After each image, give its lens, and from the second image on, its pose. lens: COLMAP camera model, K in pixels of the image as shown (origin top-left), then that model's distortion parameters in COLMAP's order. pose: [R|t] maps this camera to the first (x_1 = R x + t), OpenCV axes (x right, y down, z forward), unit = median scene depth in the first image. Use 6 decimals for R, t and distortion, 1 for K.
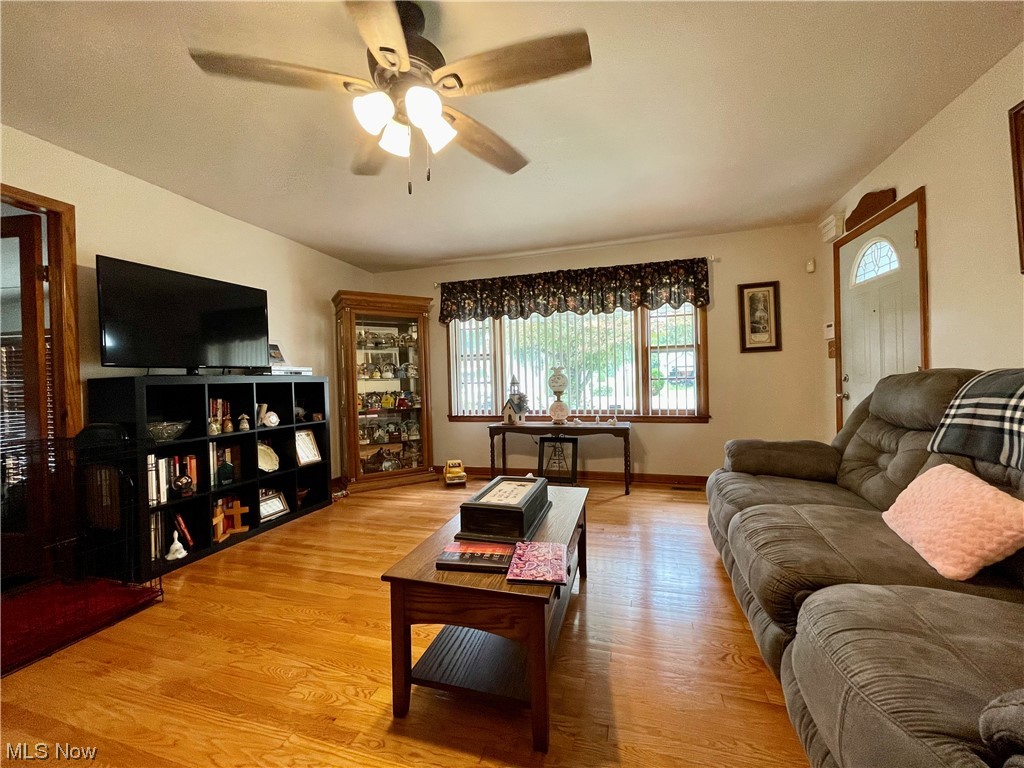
lens RADIAL K [[417.3, 0, 510.5], [0, 417.3, 380.8], [0, 0, 1]] dist [-0.003065, 0.001242]
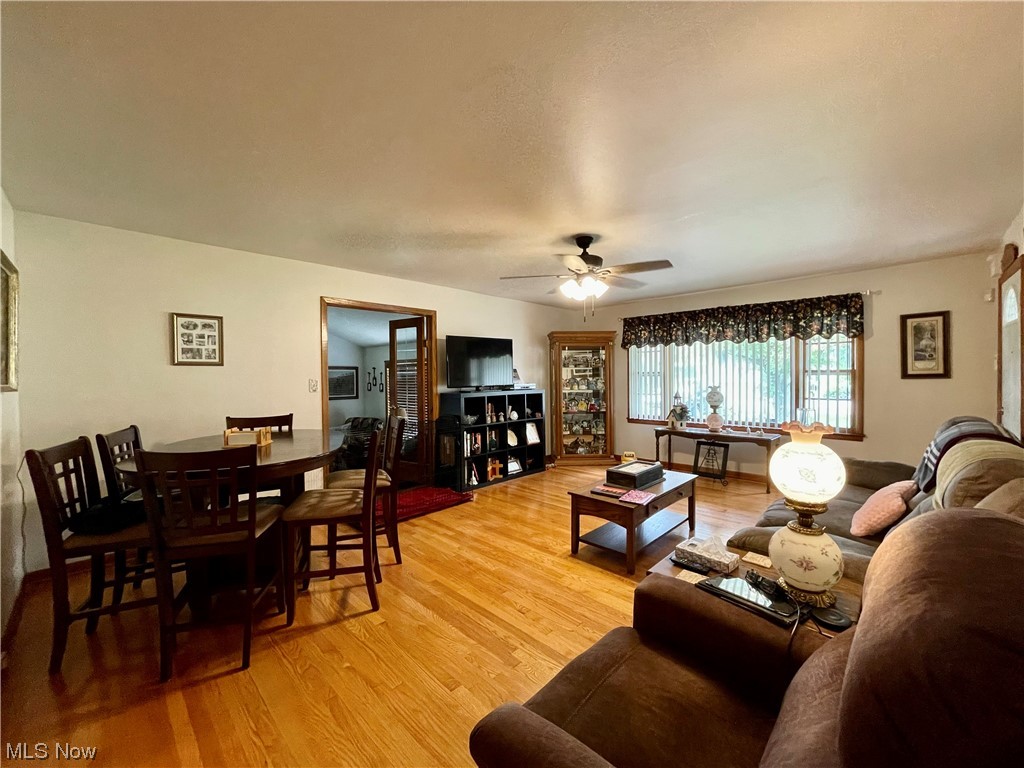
lens RADIAL K [[417.3, 0, 509.7], [0, 417.3, 379.0], [0, 0, 1]] dist [-0.003065, 0.001242]
pose [[0.884686, 0.022698, -0.465635, 0.162485], [-0.015802, 0.999700, 0.018709, -0.071605], [0.465920, -0.009194, 0.884779, -0.415180]]
